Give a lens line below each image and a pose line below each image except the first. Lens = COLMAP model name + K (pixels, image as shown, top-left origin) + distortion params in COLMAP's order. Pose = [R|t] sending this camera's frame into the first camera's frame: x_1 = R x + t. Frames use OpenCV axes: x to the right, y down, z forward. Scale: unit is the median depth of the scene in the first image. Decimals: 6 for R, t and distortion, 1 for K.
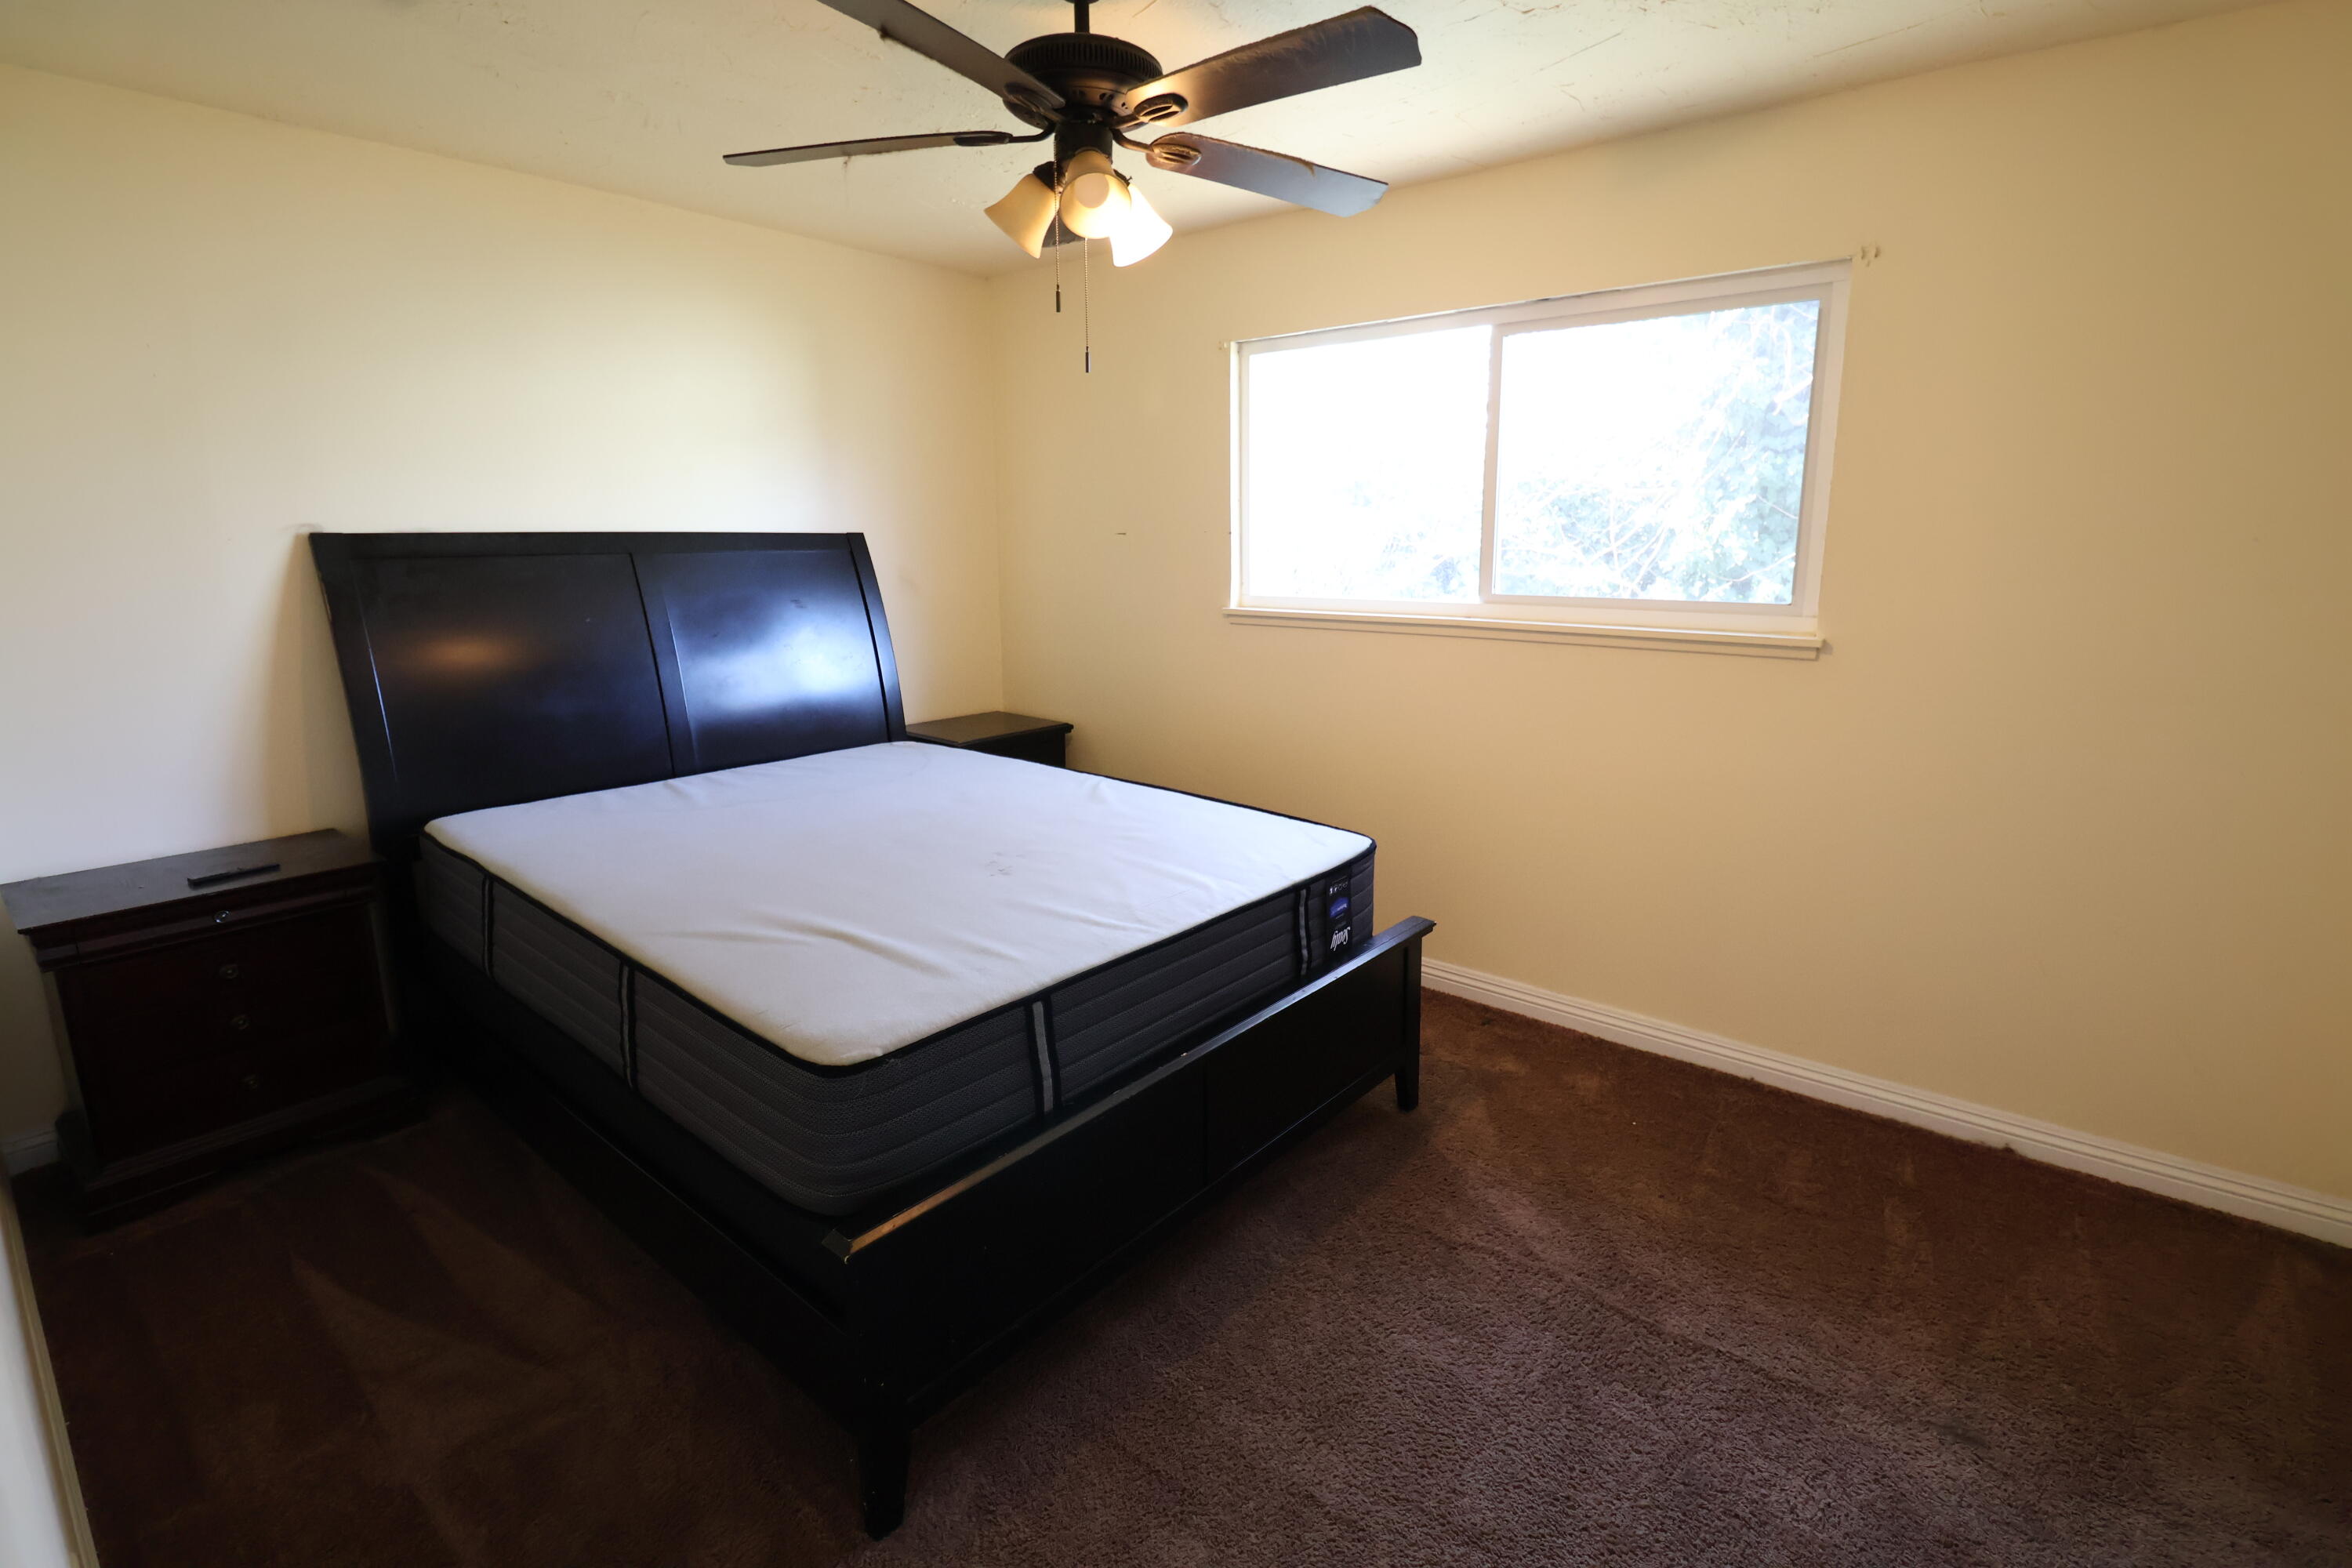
lens RADIAL K [[1098.0, 0, 1174.0], [0, 1098.0, 754.2], [0, 0, 1]] dist [-0.000929, -0.000115]
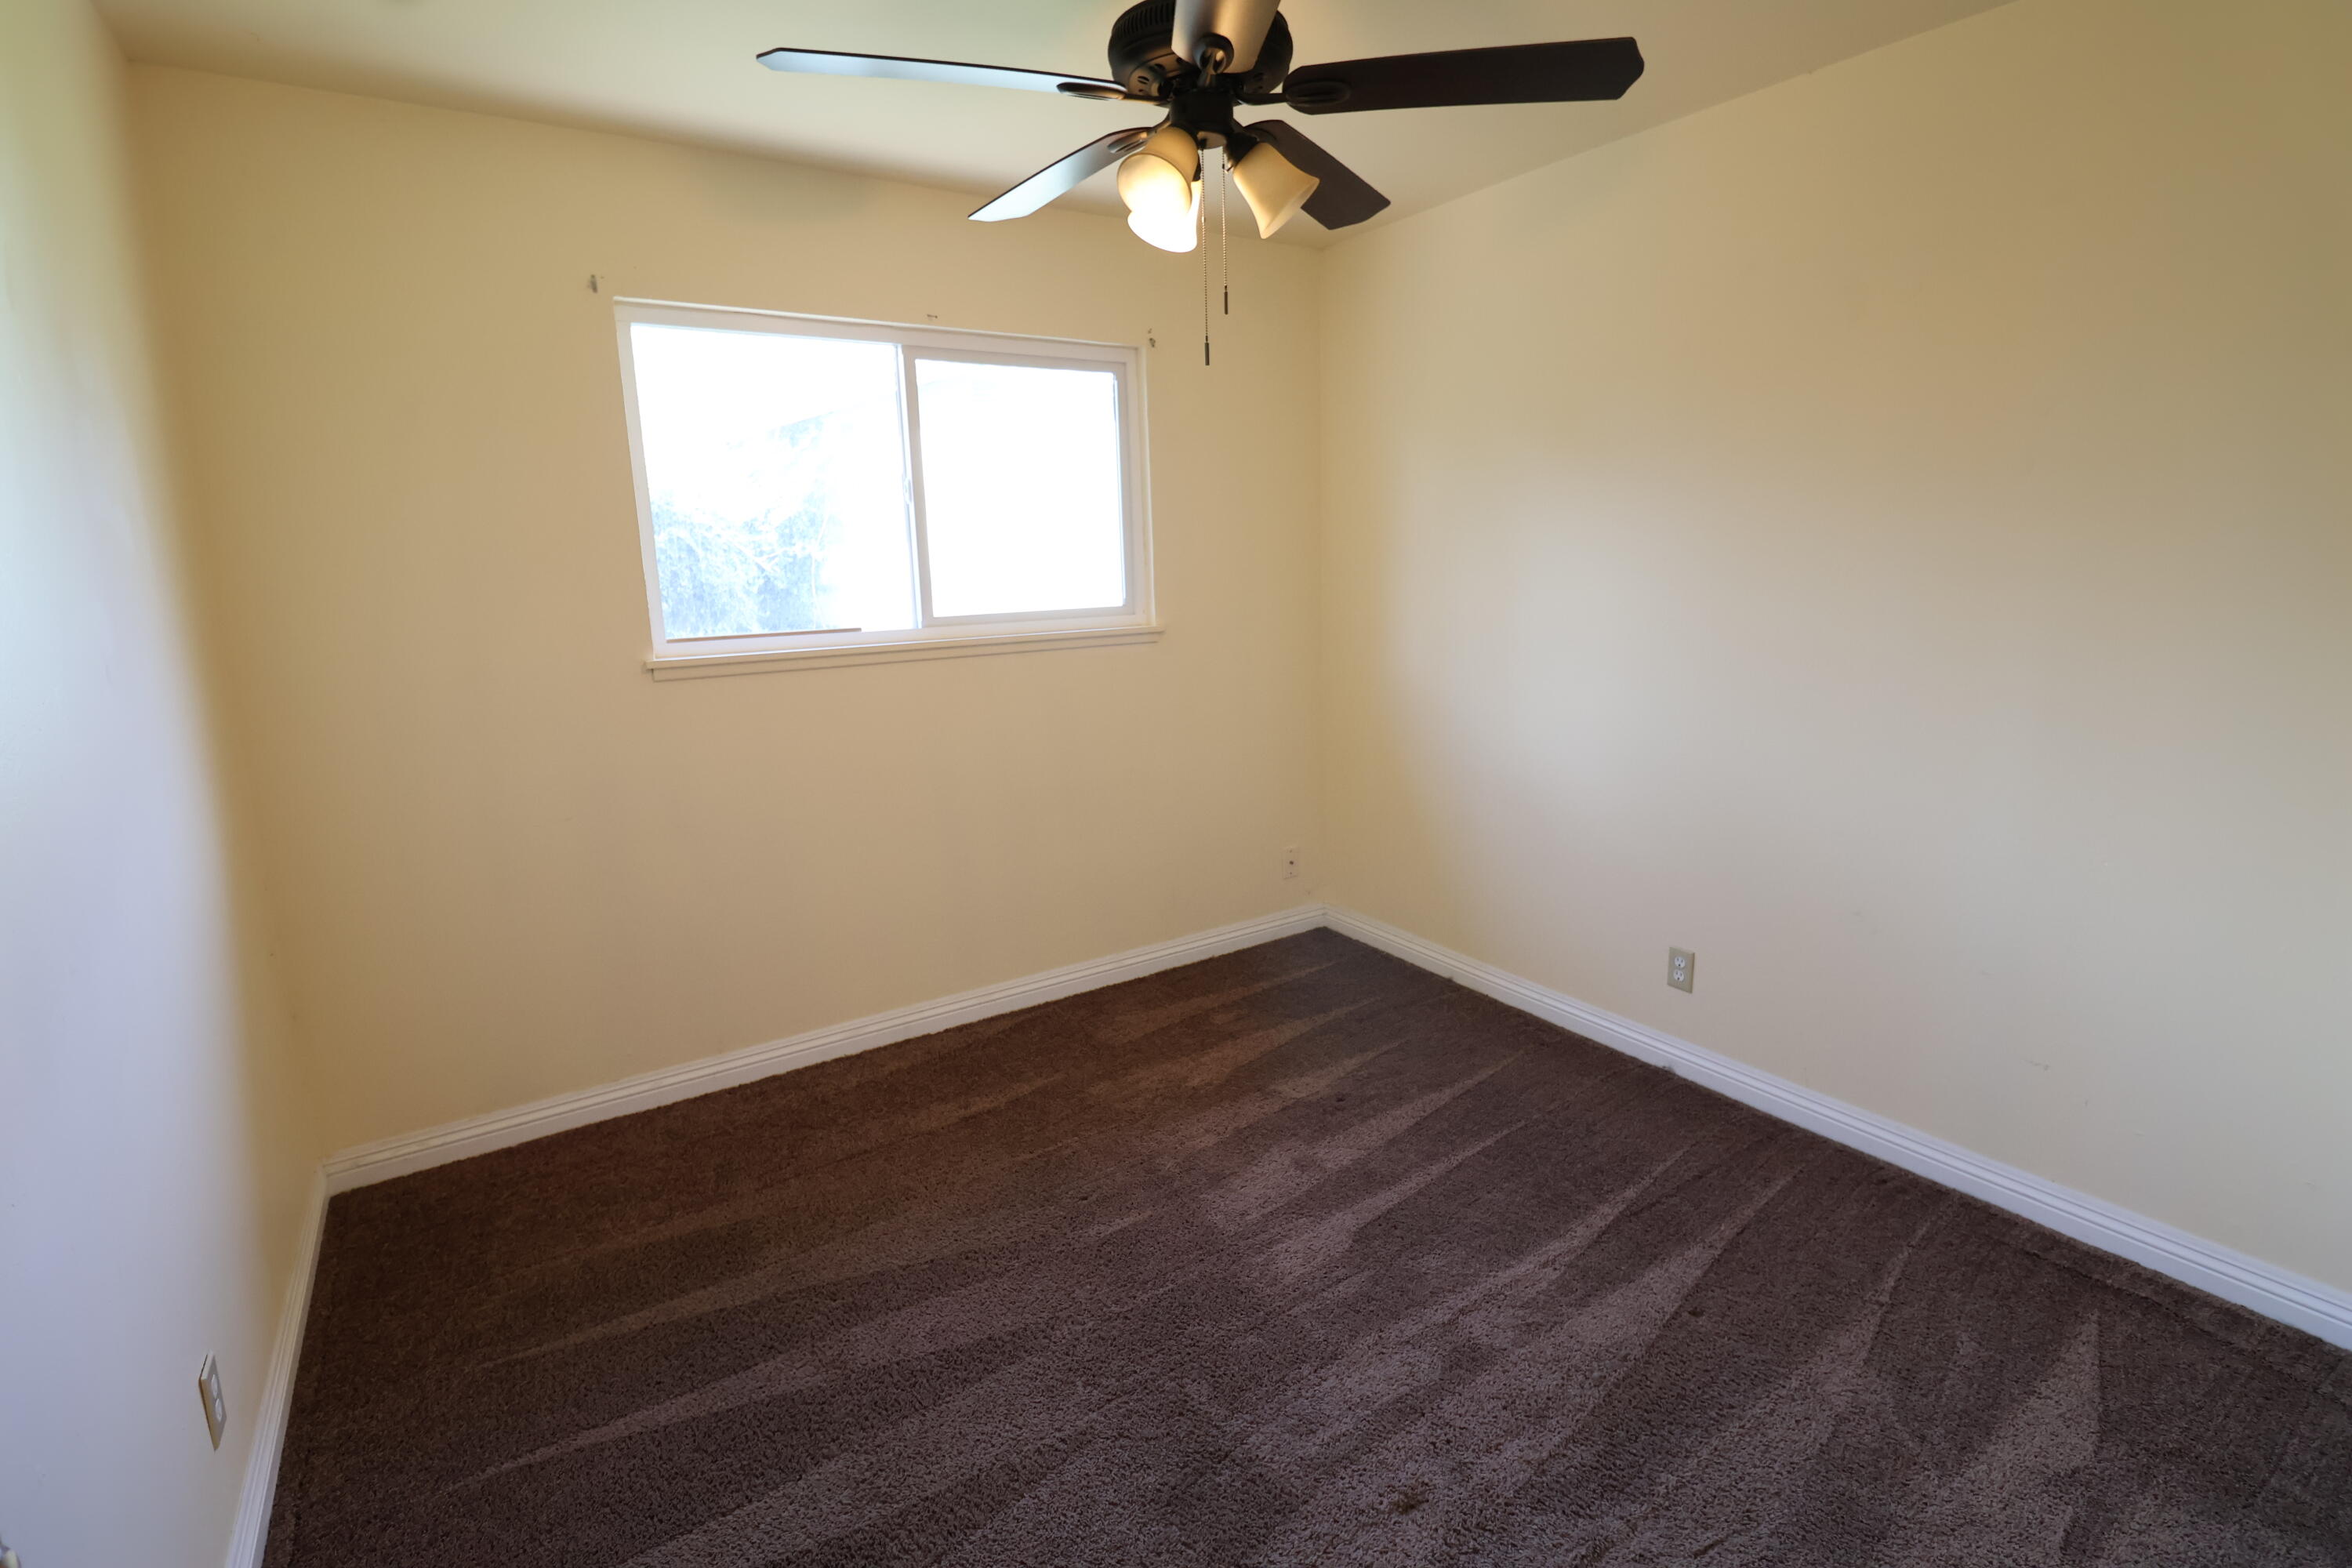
lens RADIAL K [[1098.0, 0, 1174.0], [0, 1098.0, 754.2], [0, 0, 1]] dist [-0.000929, -0.000115]
pose [[0.288956, -0.186725, 0.938956, -0.632715], [0.220847, 0.967342, 0.124406, -0.105264], [-0.931521, 0.171418, 0.320757, 0.518614]]
